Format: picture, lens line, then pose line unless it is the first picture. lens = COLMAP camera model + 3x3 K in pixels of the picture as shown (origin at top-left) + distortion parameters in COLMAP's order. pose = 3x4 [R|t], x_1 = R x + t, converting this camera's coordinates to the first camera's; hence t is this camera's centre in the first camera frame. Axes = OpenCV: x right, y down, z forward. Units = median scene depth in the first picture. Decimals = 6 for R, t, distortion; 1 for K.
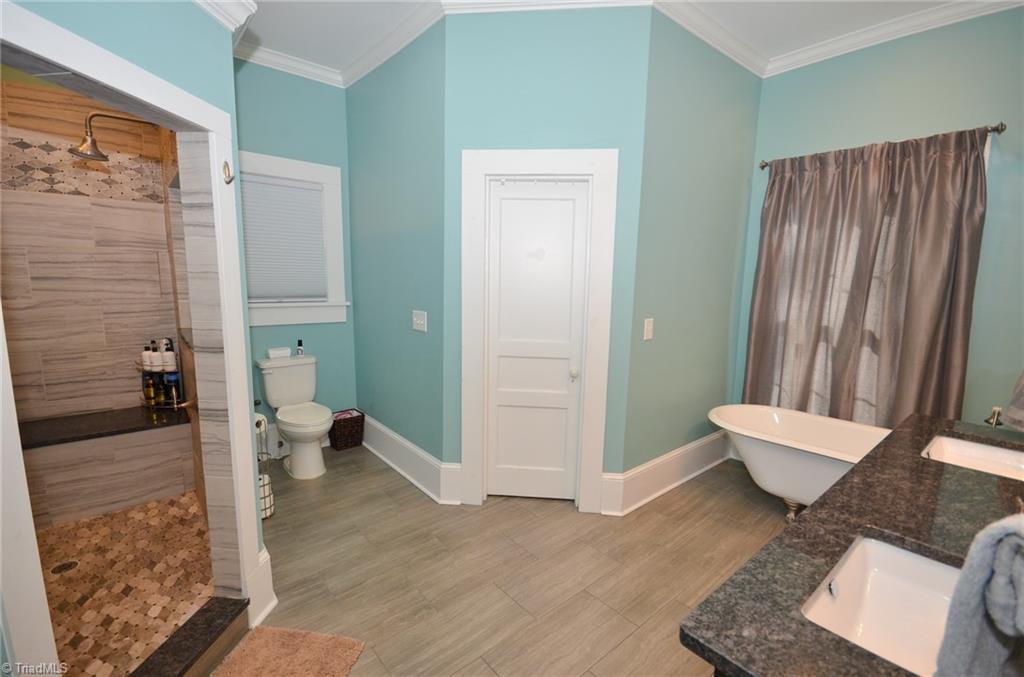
lens RADIAL K [[445.1, 0, 517.0], [0, 445.1, 344.9], [0, 0, 1]] dist [0.002854, -0.012294]
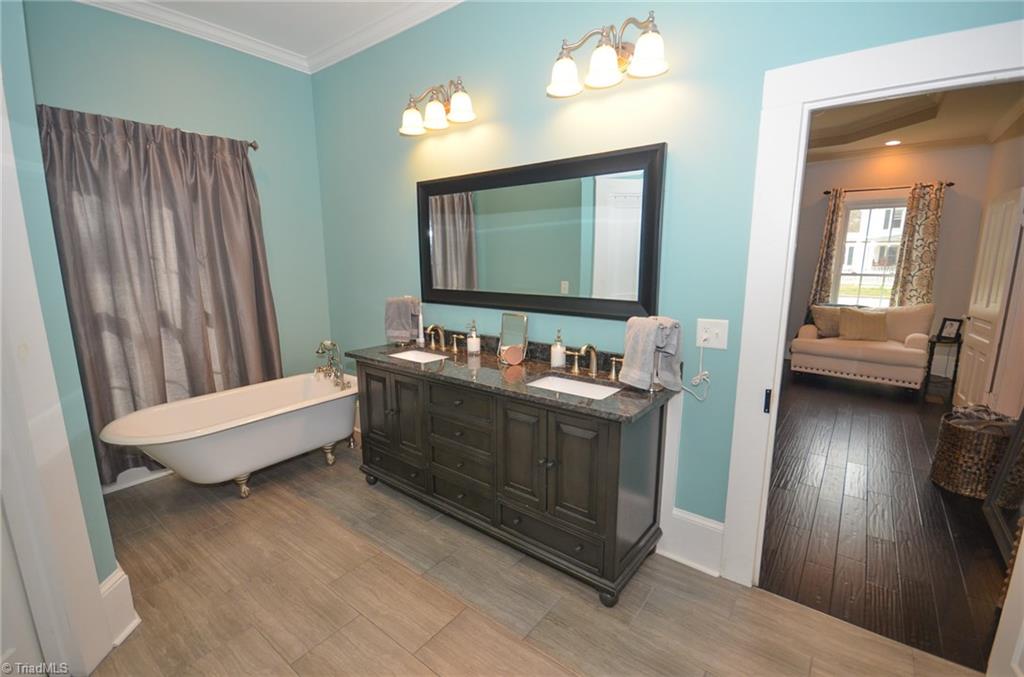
lens RADIAL K [[445.1, 0, 517.0], [0, 445.1, 344.9], [0, 0, 1]] dist [0.002854, -0.012294]
pose [[-0.211874, -0.198258, 0.956976, -0.436043], [0.148249, 0.961355, 0.231988, -0.084761], [-0.965987, 0.191023, -0.174295, 0.485221]]
